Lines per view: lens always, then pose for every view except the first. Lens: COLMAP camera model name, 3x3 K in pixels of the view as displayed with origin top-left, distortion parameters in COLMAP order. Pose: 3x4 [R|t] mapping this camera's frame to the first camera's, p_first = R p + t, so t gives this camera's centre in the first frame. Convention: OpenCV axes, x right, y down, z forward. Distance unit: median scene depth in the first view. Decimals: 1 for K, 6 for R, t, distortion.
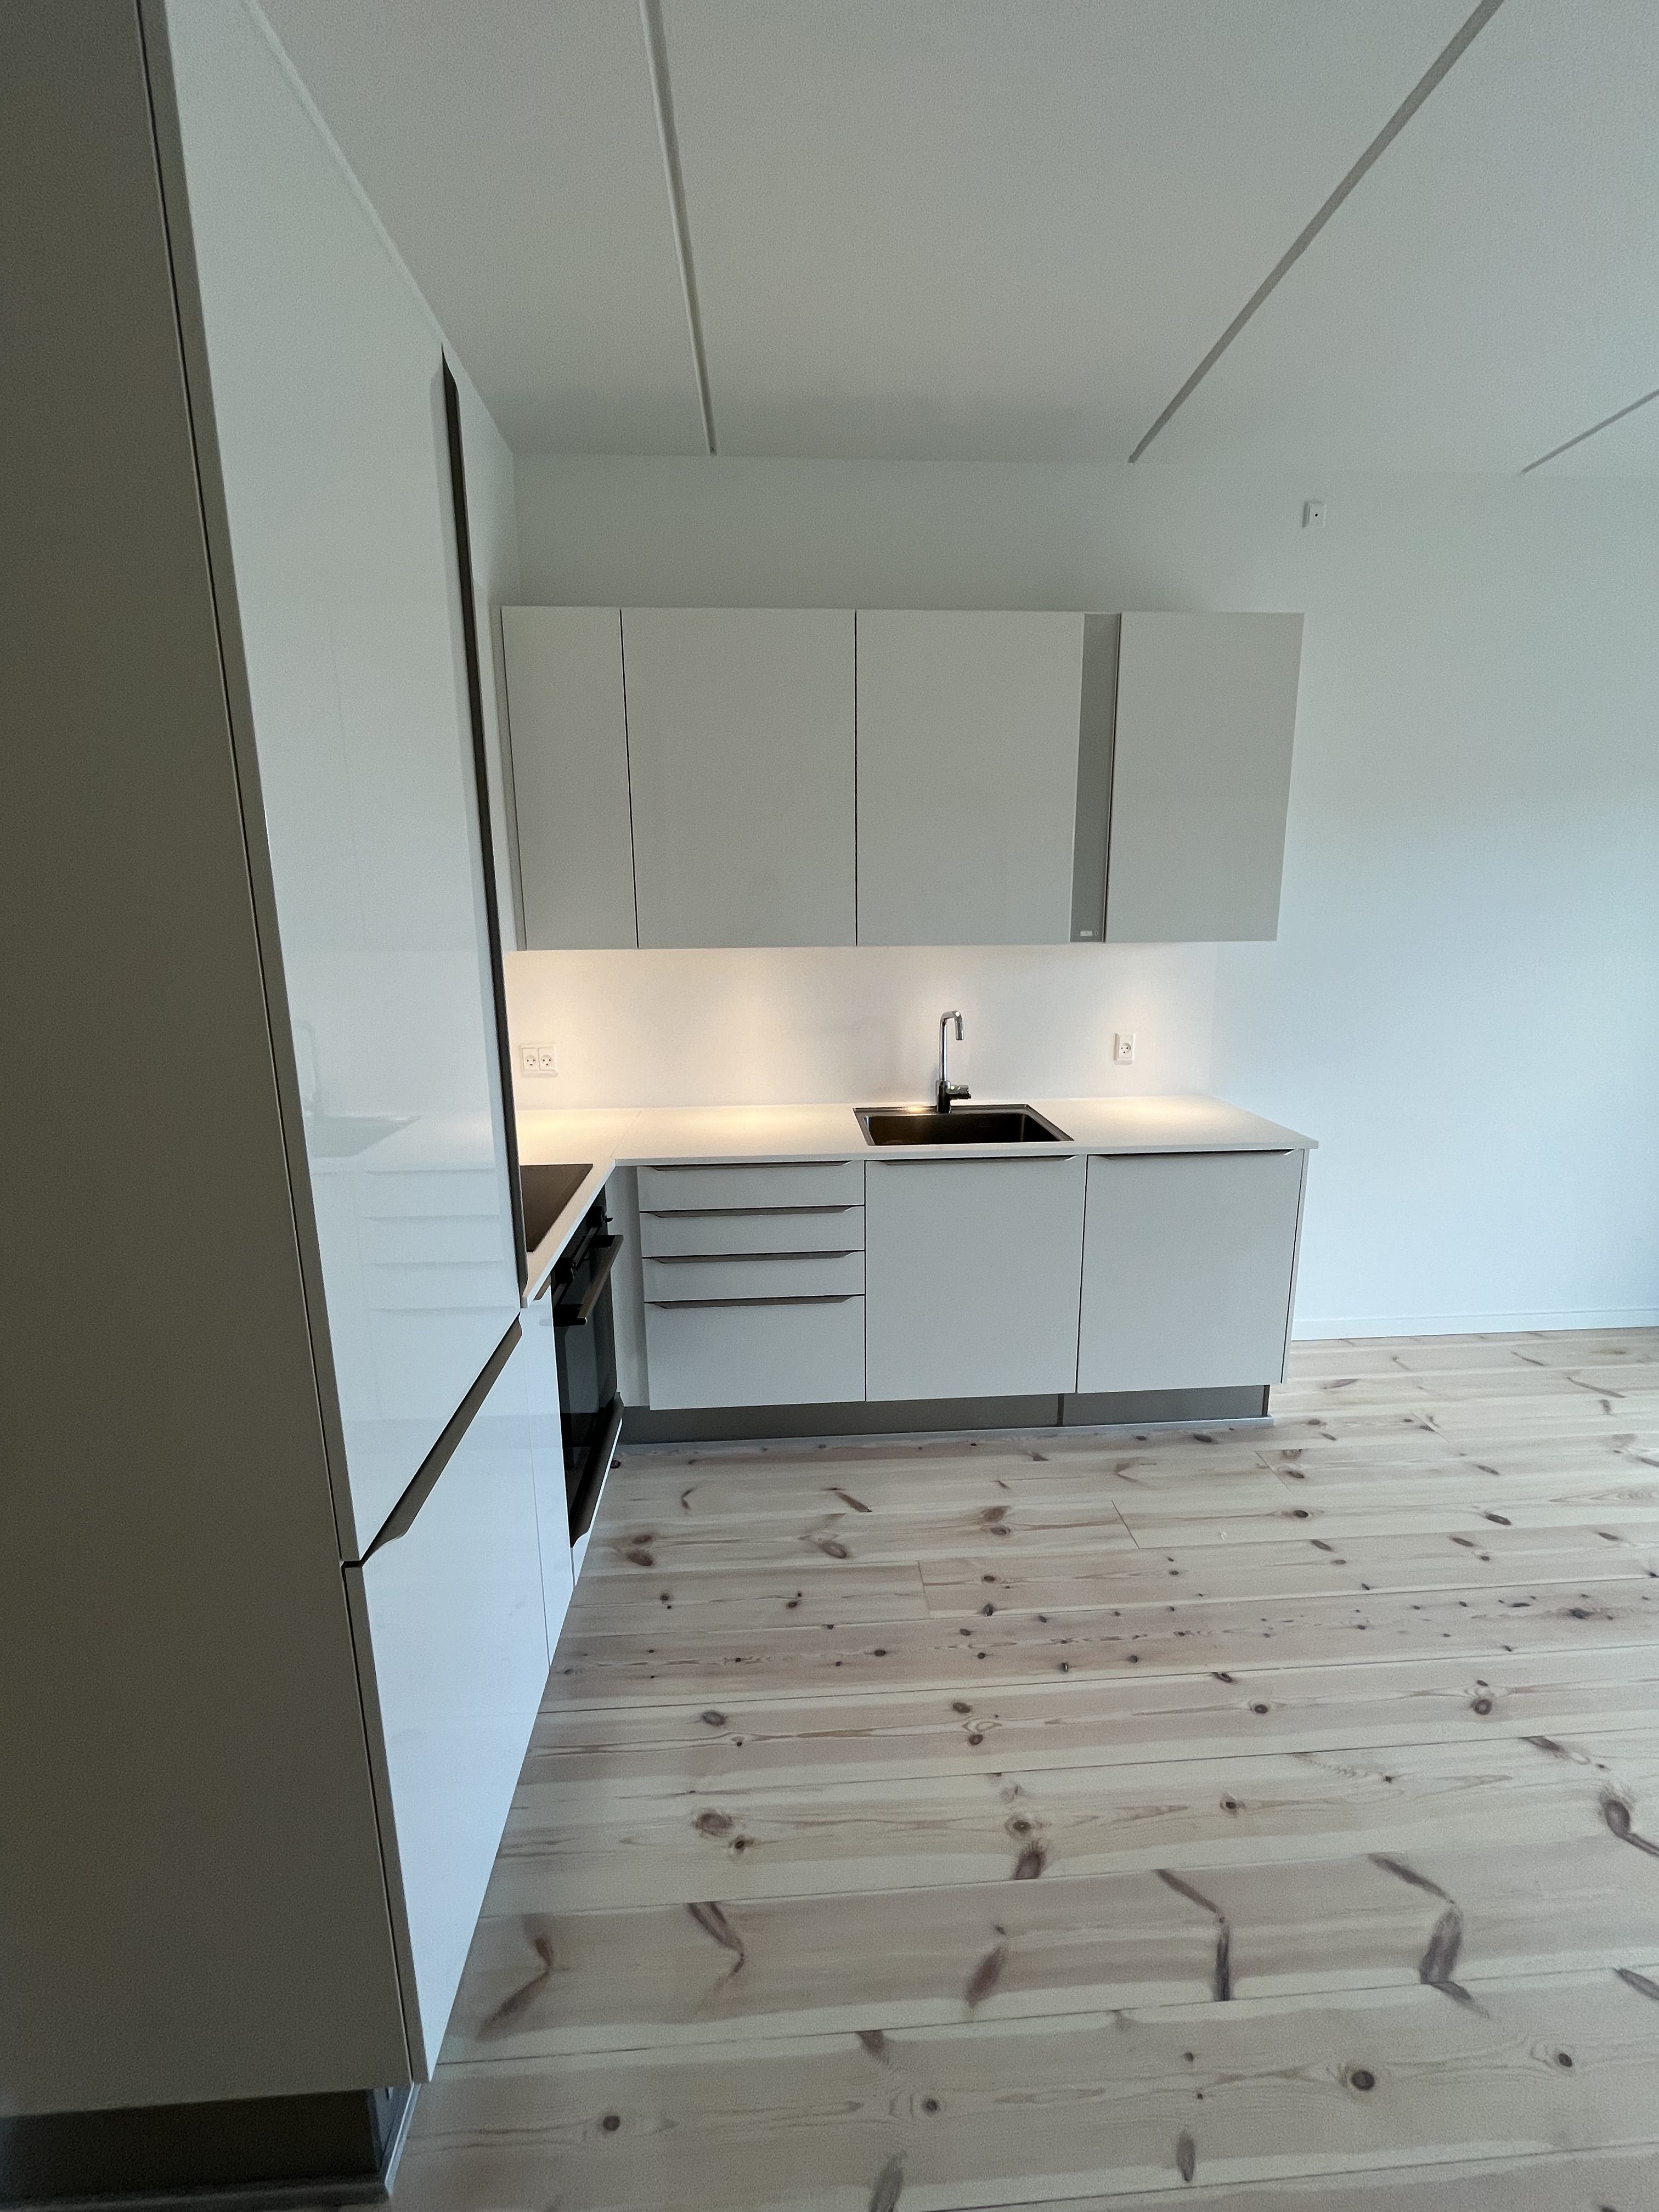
lens RADIAL K [[905.0, 0, 827.6], [0, 905.0, 1099.2], [0, 0, 1]] dist [-0.003709, 0.000213]
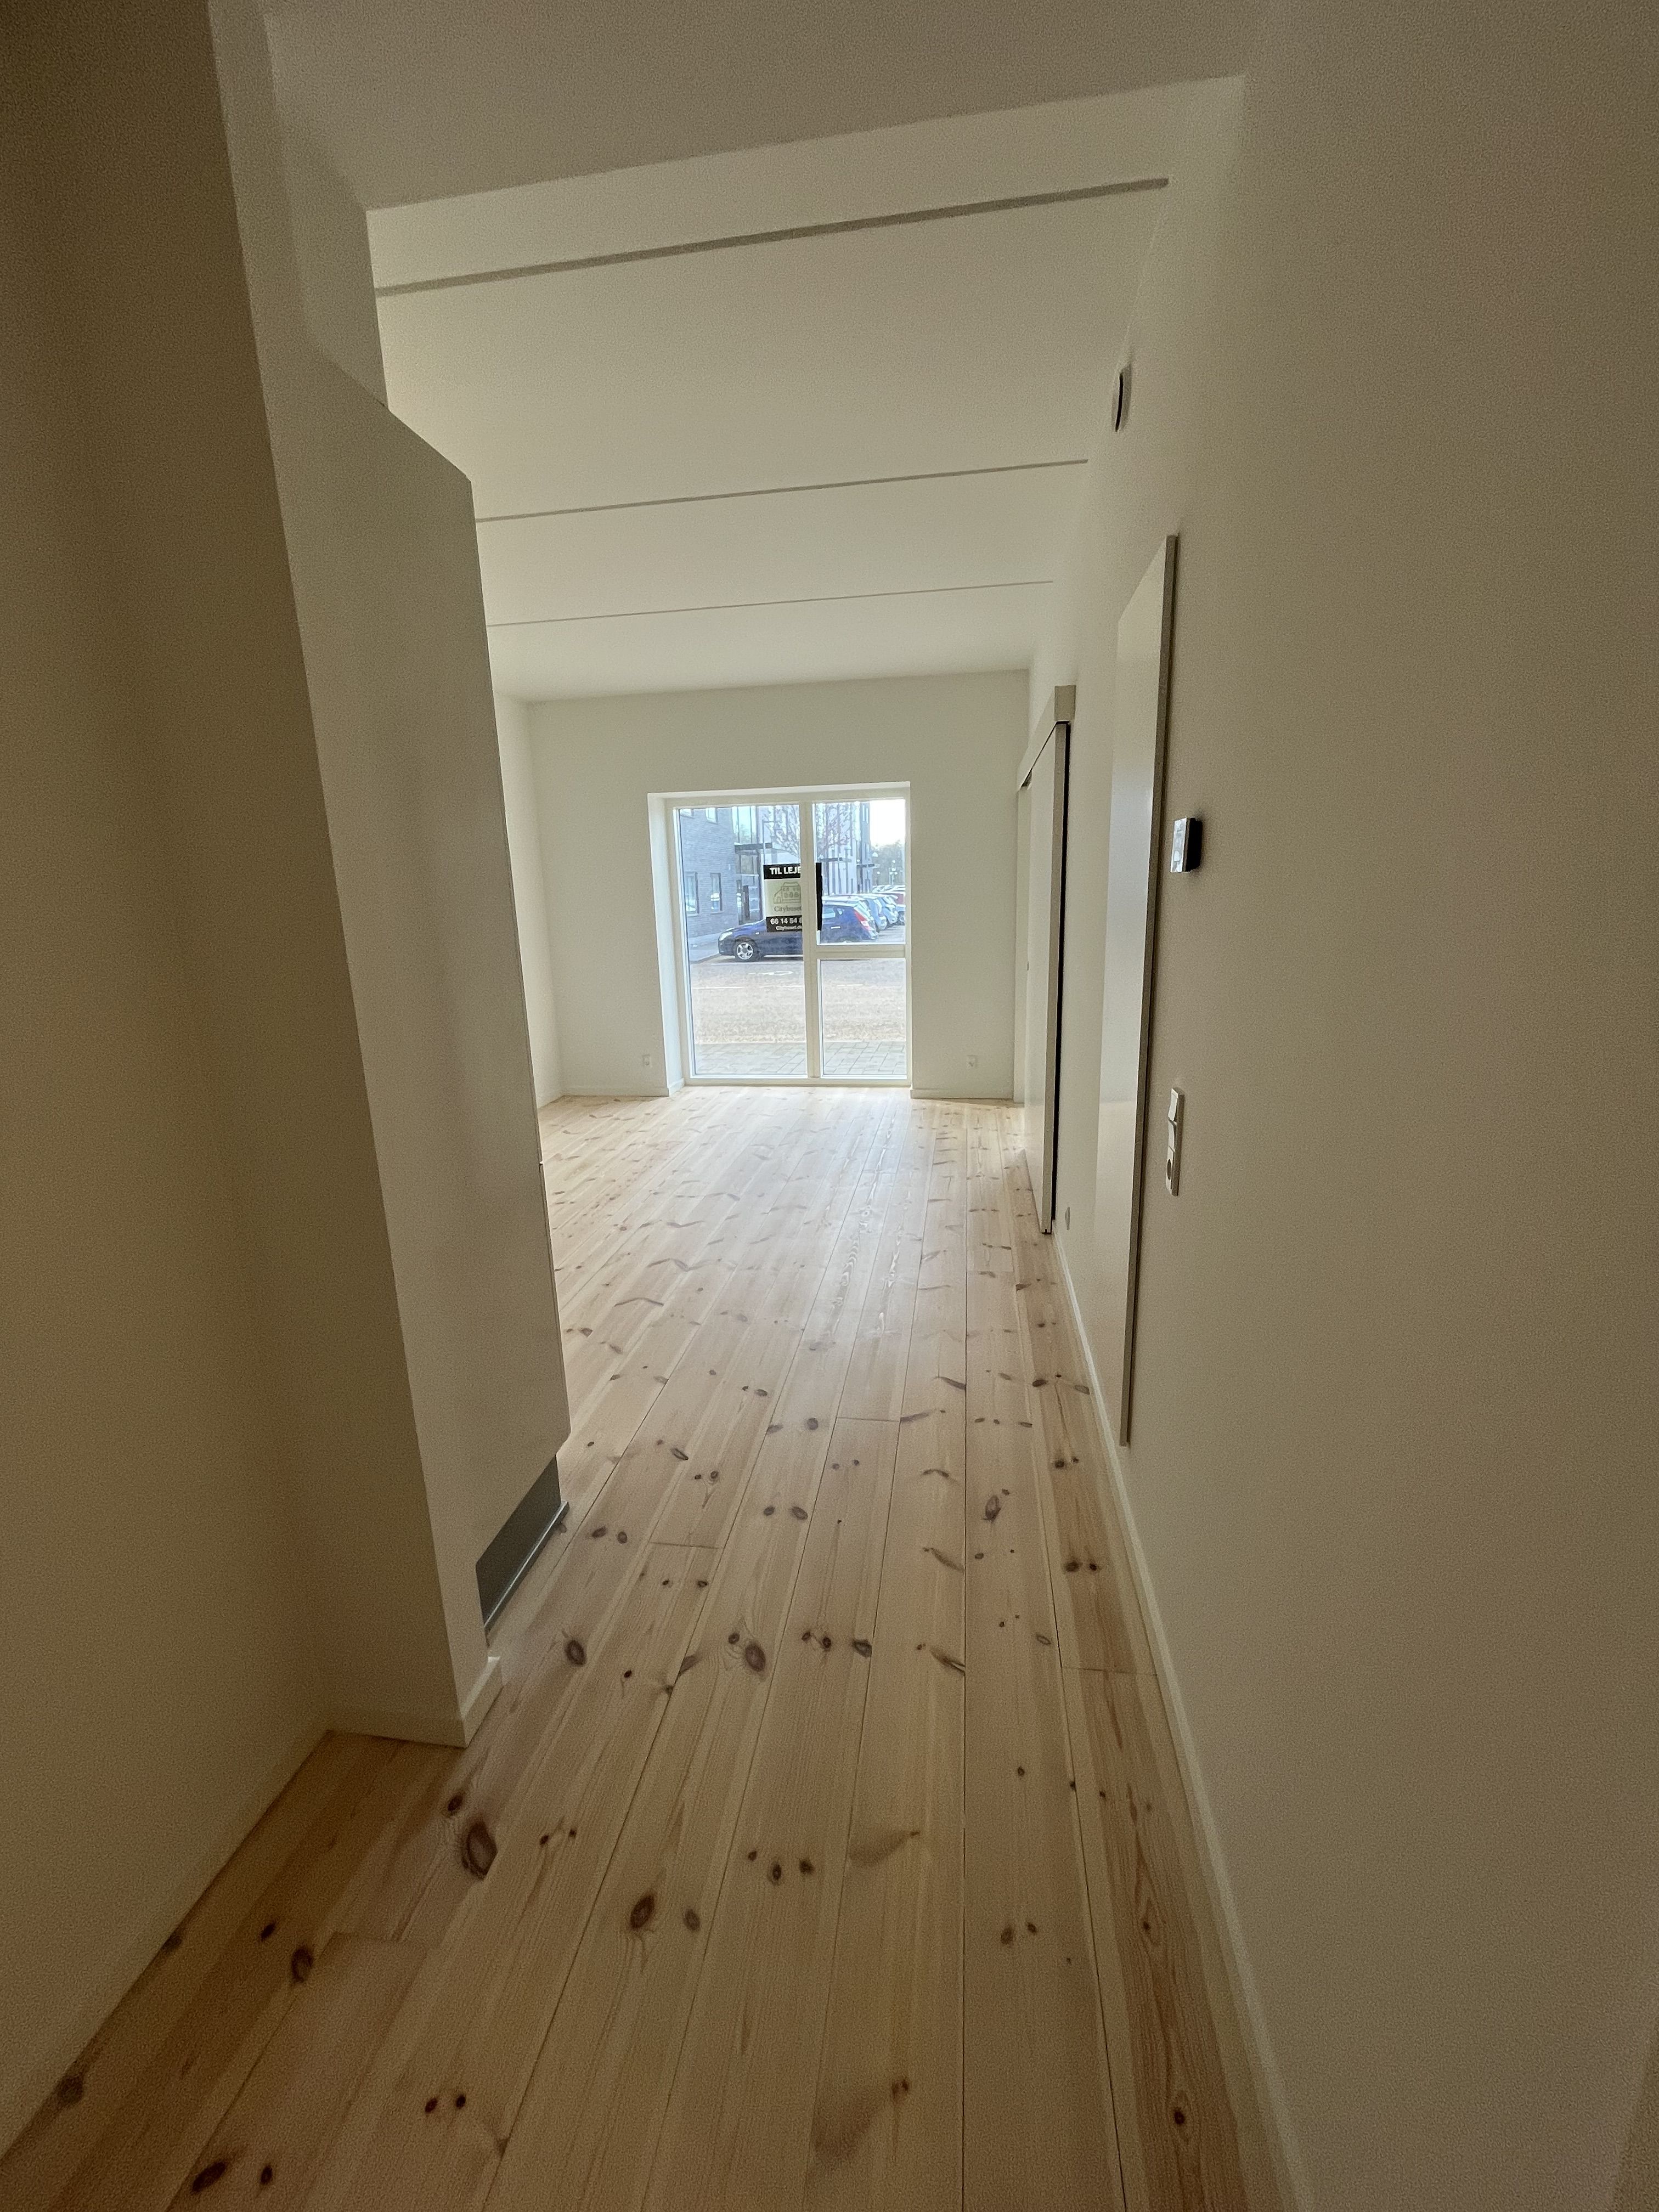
lens RADIAL K [[905.0, 0, 828.0], [0, 905.0, 1100.0], [0, 0, 1]] dist [-0.003709, 0.000213]
pose [[0.208535, -0.220199, 0.952904, -1.084666], [0.225815, 0.958838, 0.172153, 0.056815], [-0.951589, 0.179280, 0.249675, -0.123385]]
